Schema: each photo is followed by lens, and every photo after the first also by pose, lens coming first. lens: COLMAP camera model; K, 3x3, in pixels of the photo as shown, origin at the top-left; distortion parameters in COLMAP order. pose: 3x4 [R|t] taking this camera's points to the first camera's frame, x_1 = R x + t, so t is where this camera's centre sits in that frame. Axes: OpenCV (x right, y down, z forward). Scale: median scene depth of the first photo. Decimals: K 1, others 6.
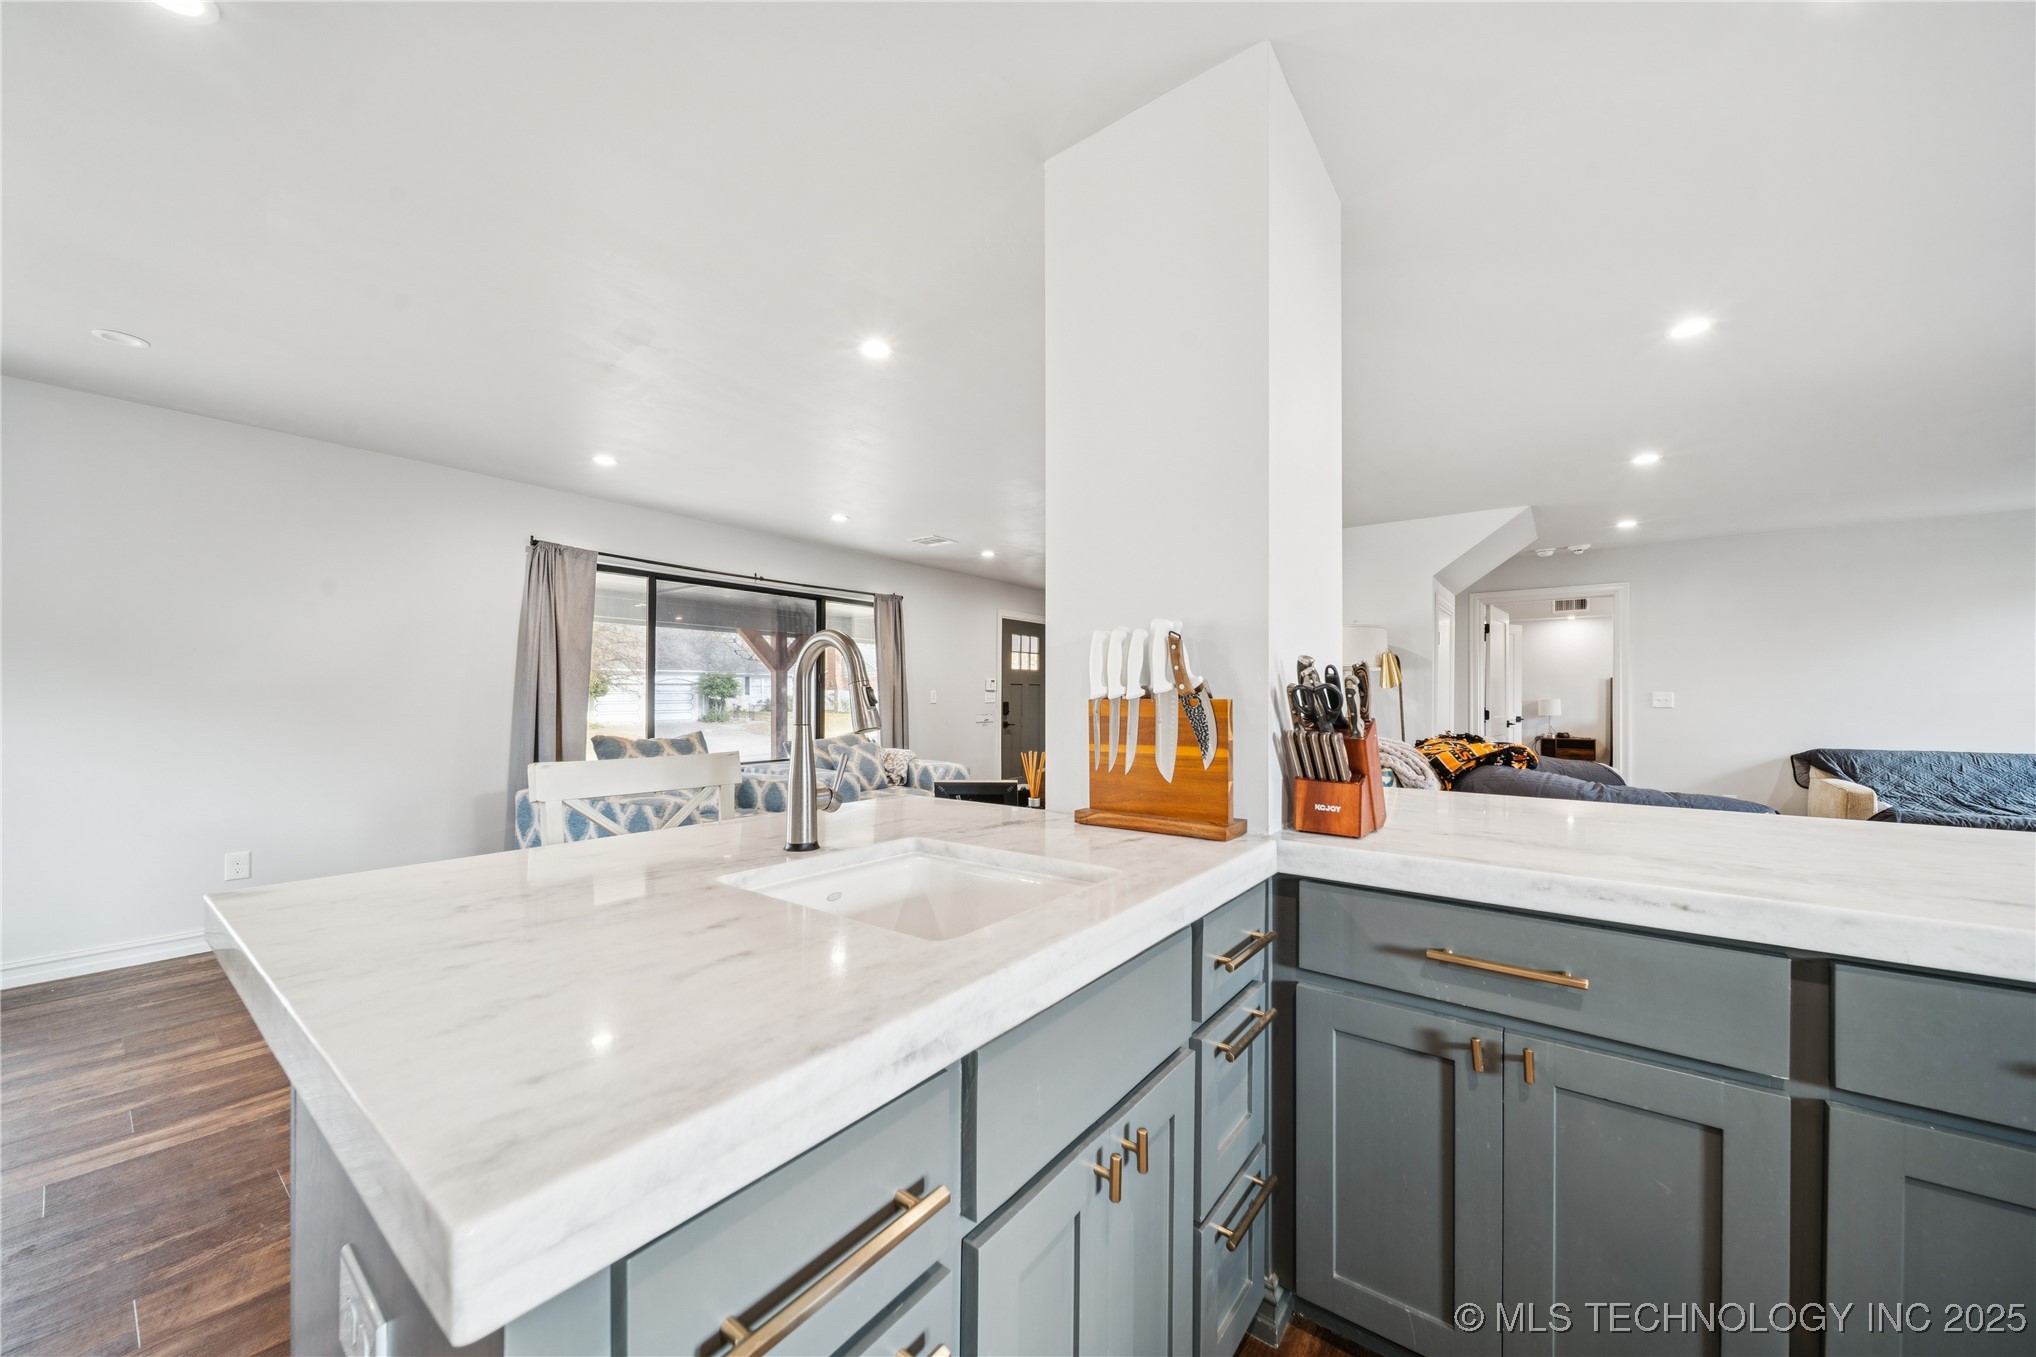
lens RADIAL K [[719.9, 0, 1013.0], [0, 719.9, 693.7], [0, 0, 1]] dist [-0.001750, -0.000206]
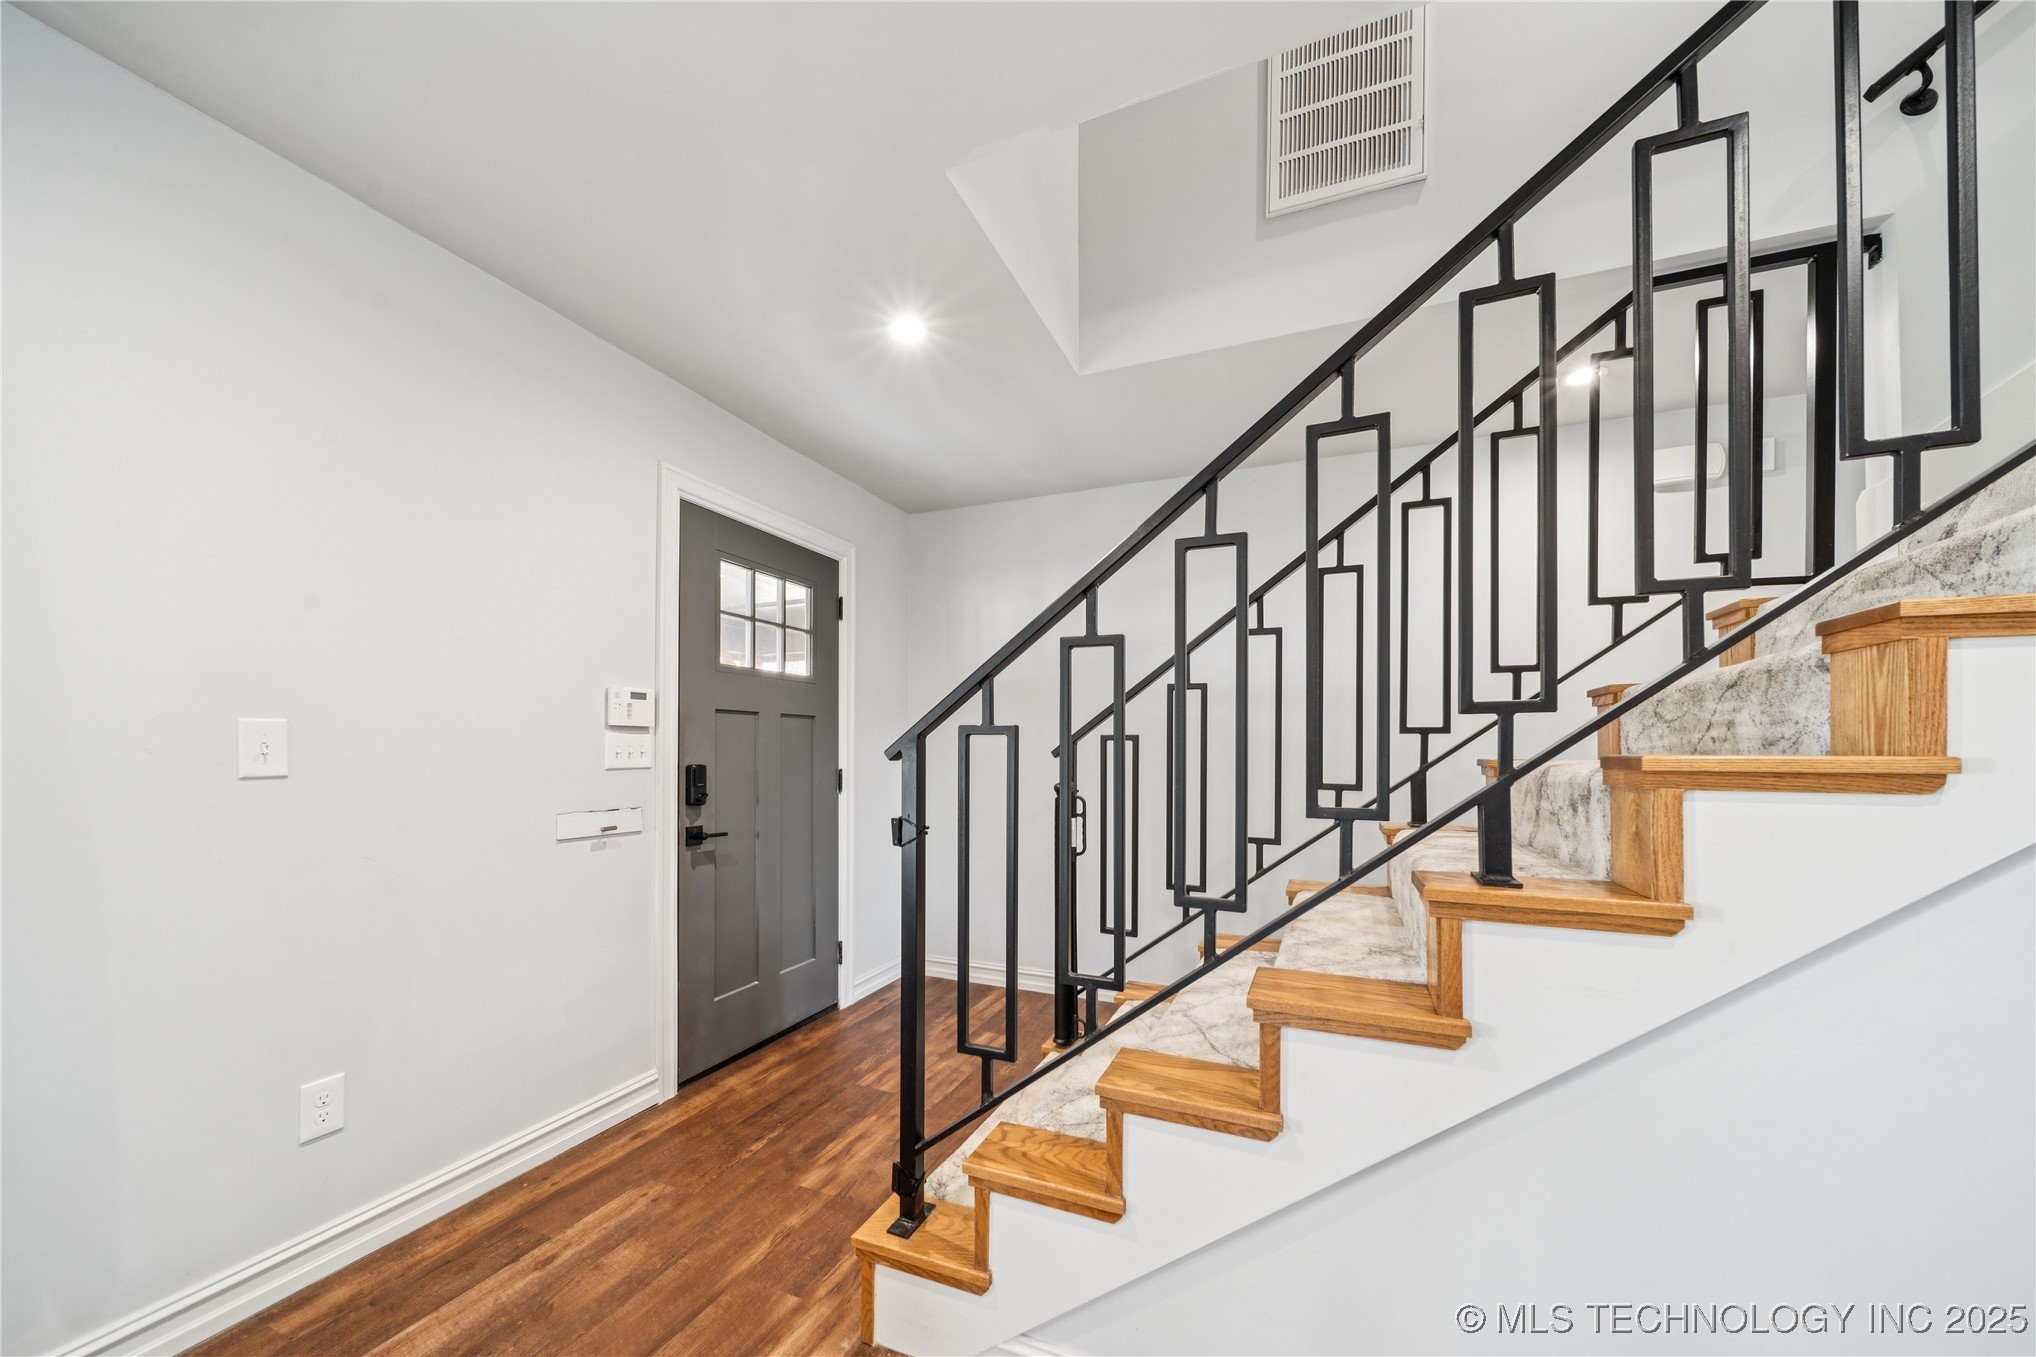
lens RADIAL K [[708.6, 0, 1066.6], [0, 708.6, 751.6], [0, 0, 1]] dist [-0.000669, -0.000047]
pose [[0.947427, 0.001577, 0.319968, 0.238196], [-0.001457, 0.999999, -0.000615, 0.027482], [-0.319969, 0.000117, 0.947428, 3.394139]]
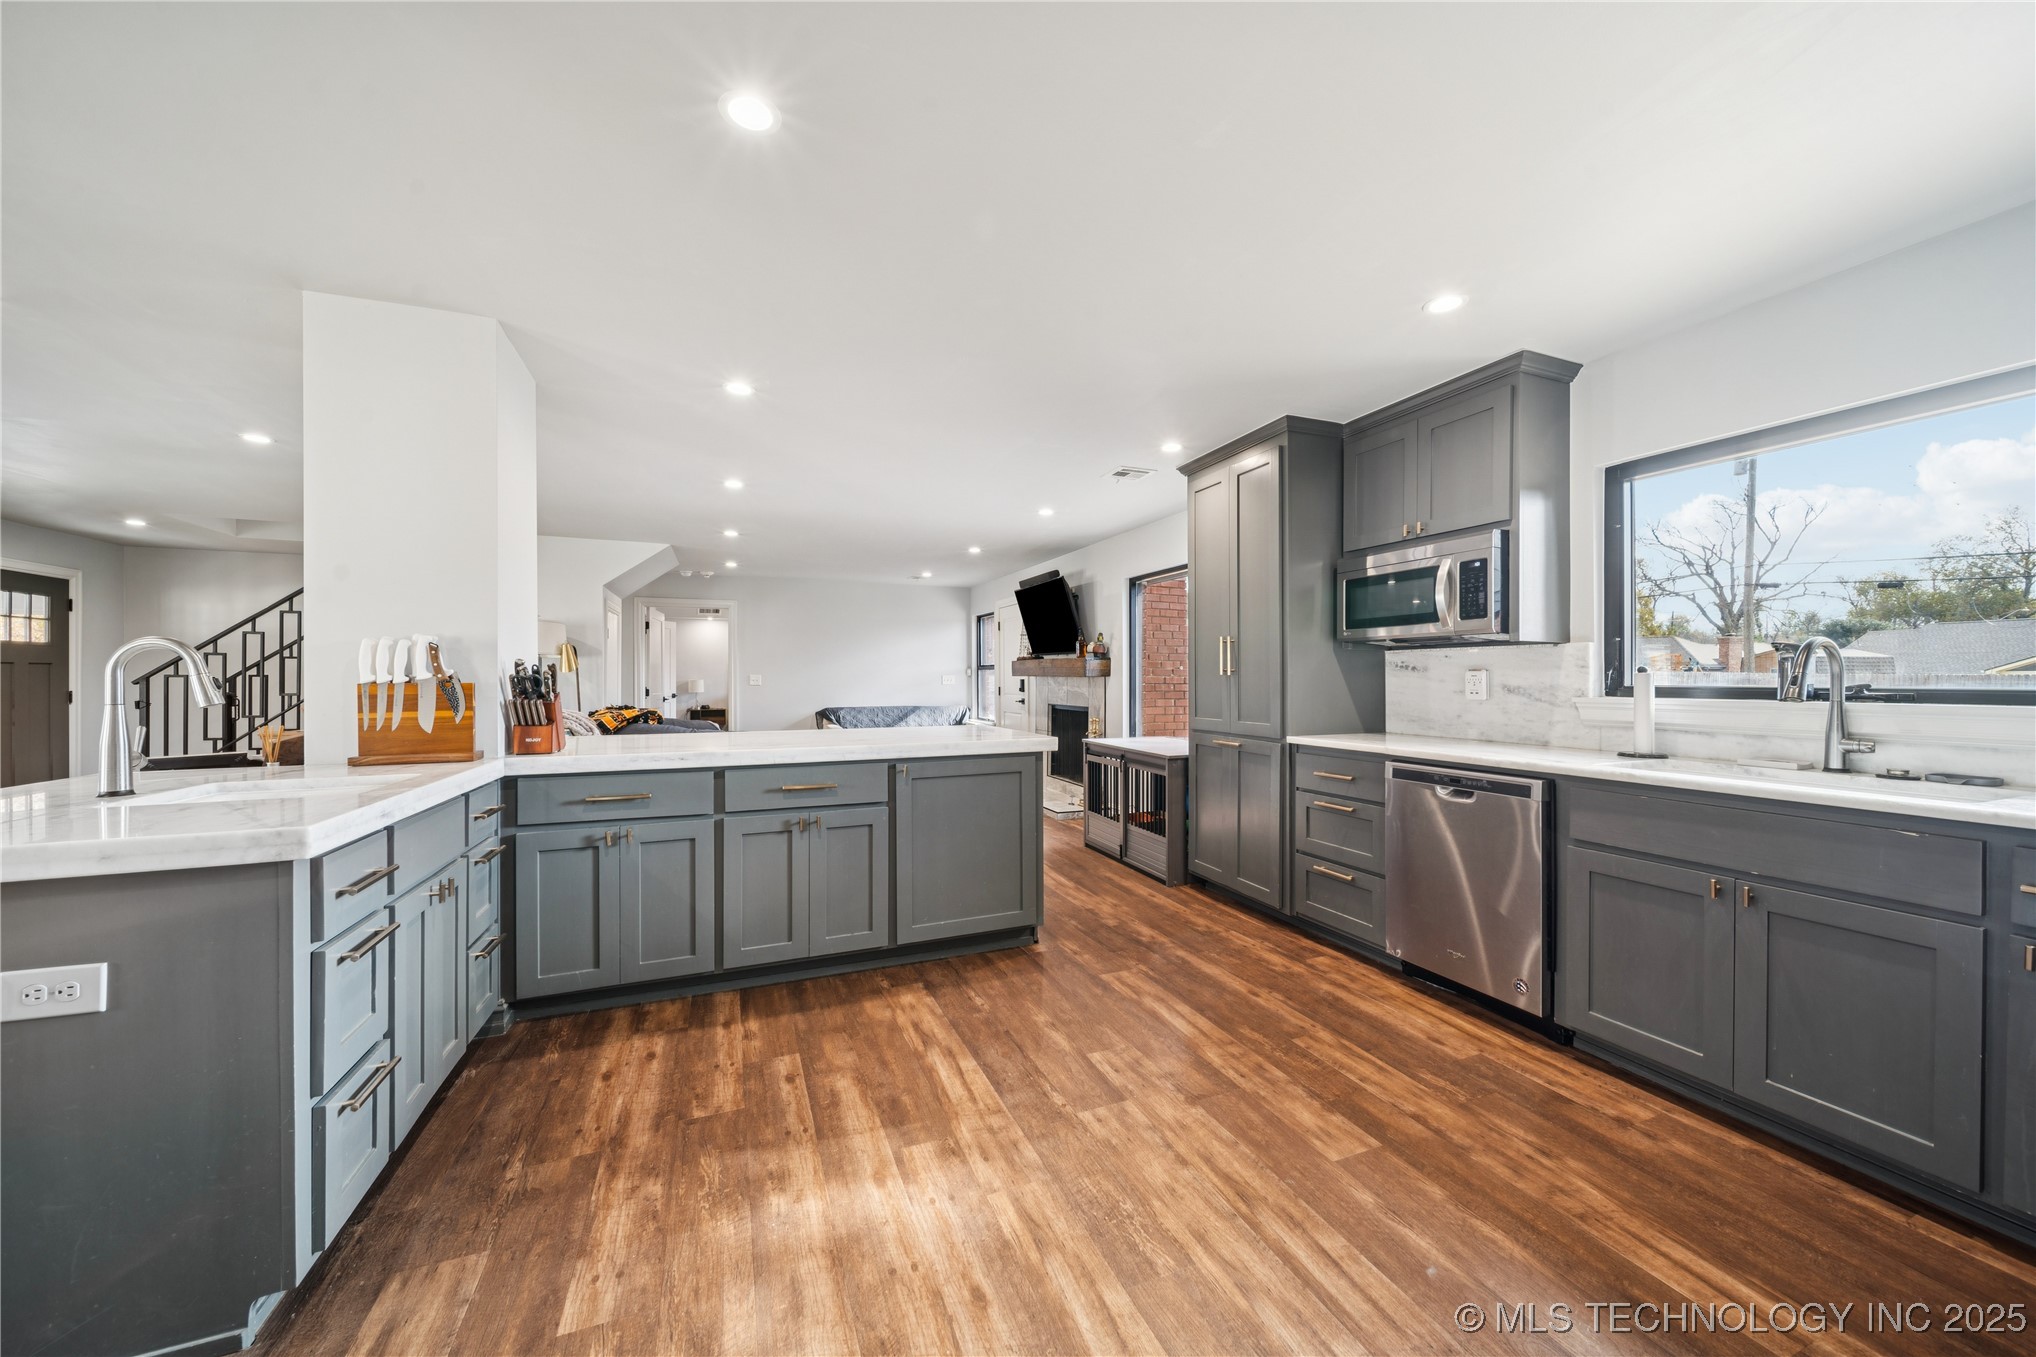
lens RADIAL K [[719.3, 0, 1018.0], [0, 719.3, 678.5], [0, 0, 1]] dist [-0.000882, -0.000121]
pose [[0.506243, -0.003036, 0.862385, -0.496055], [-0.001863, 0.999988, 0.004614, -0.012529], [-0.862389, -0.003943, 0.506231, -0.956434]]
